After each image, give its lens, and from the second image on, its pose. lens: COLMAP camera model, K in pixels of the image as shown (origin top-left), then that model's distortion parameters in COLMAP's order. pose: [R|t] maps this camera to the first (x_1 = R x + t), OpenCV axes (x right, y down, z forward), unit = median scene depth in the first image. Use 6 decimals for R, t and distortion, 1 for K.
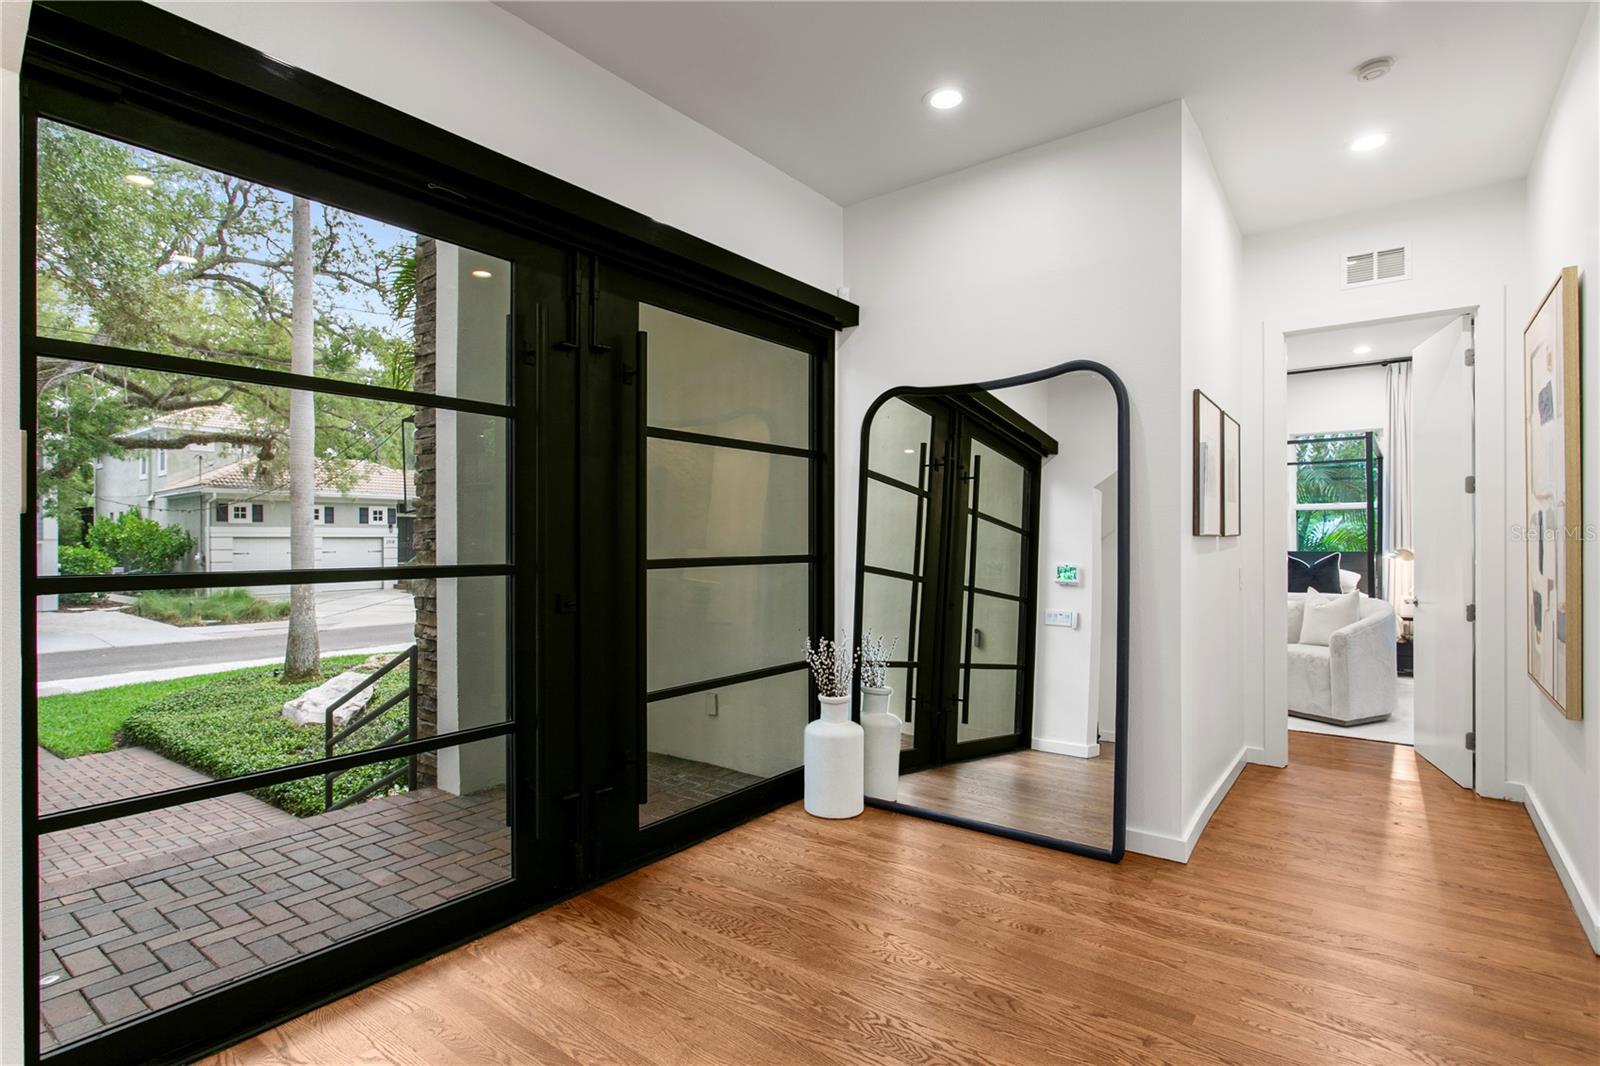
lens RADIAL K [[807.9, 0, 799.4], [0, 807.9, 531.7], [0, 0, 1]] dist [-0.000851, -0.000066]
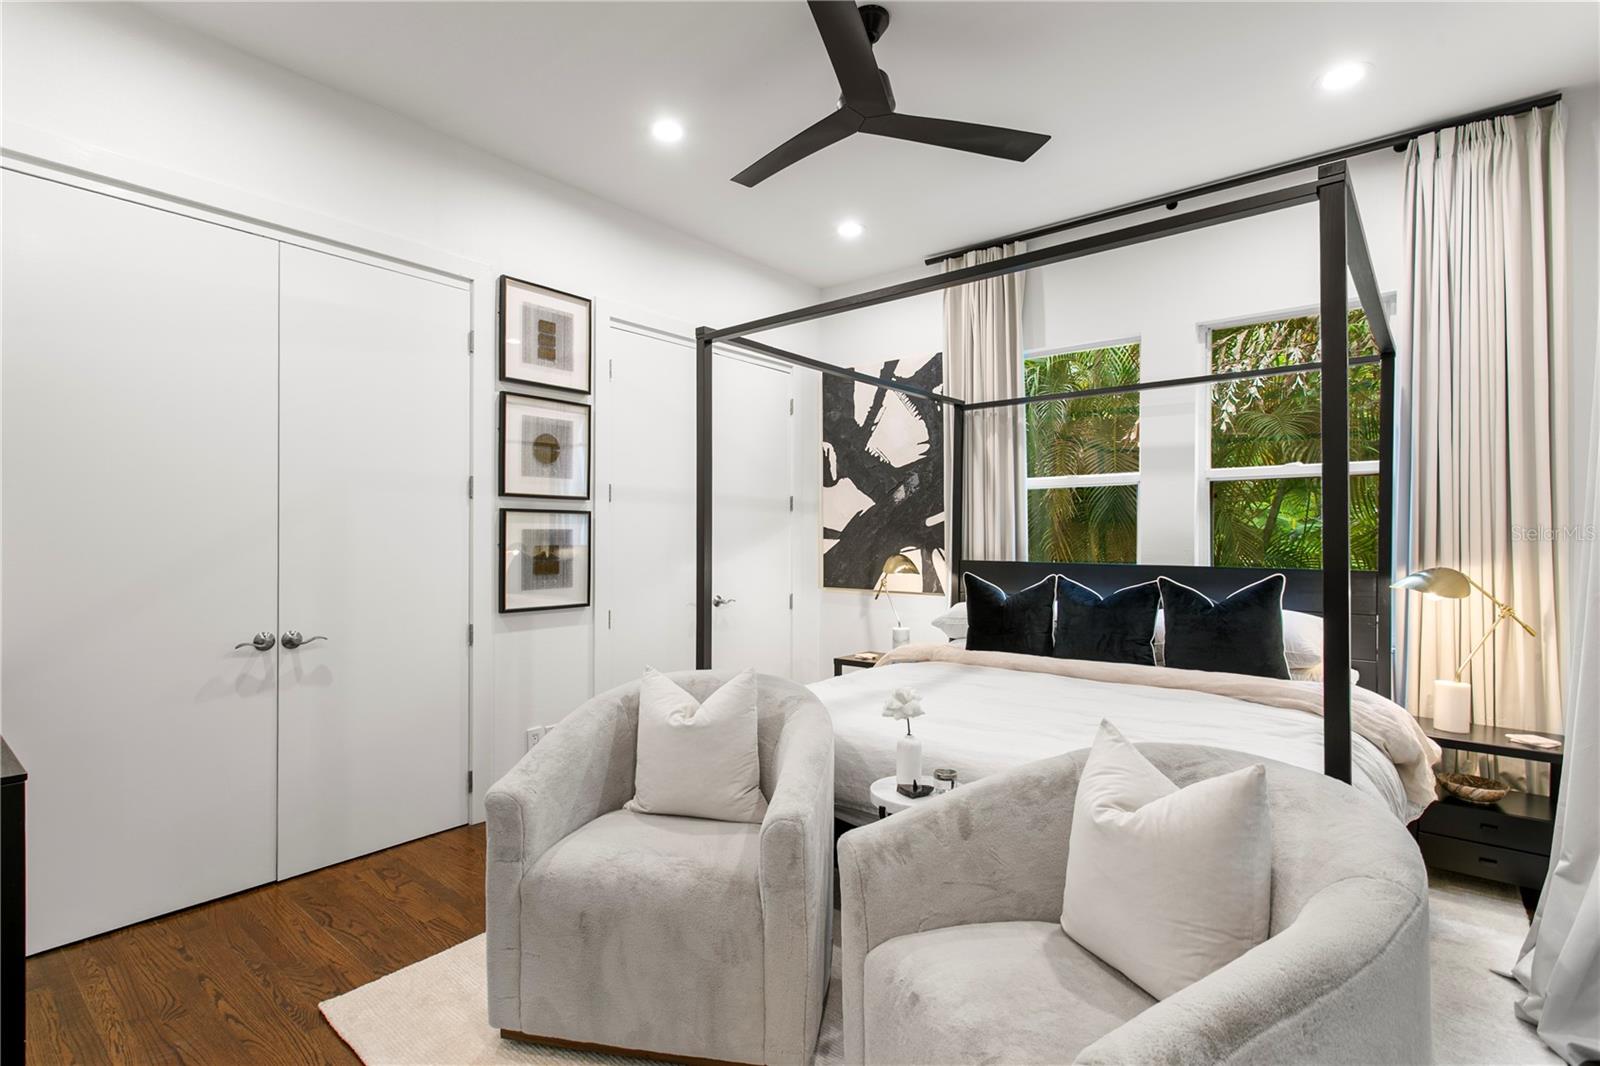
lens RADIAL K [[769.0, 0, 798.8], [0, 769.0, 535.4], [0, 0, 1]] dist [0.003224, 0.000251]
pose [[0.999090, 0.004294, -0.042441, 0.422456], [-0.003887, 0.999946, 0.009646, 0.002341], [0.042481, -0.009472, 0.999052, 0.574189]]
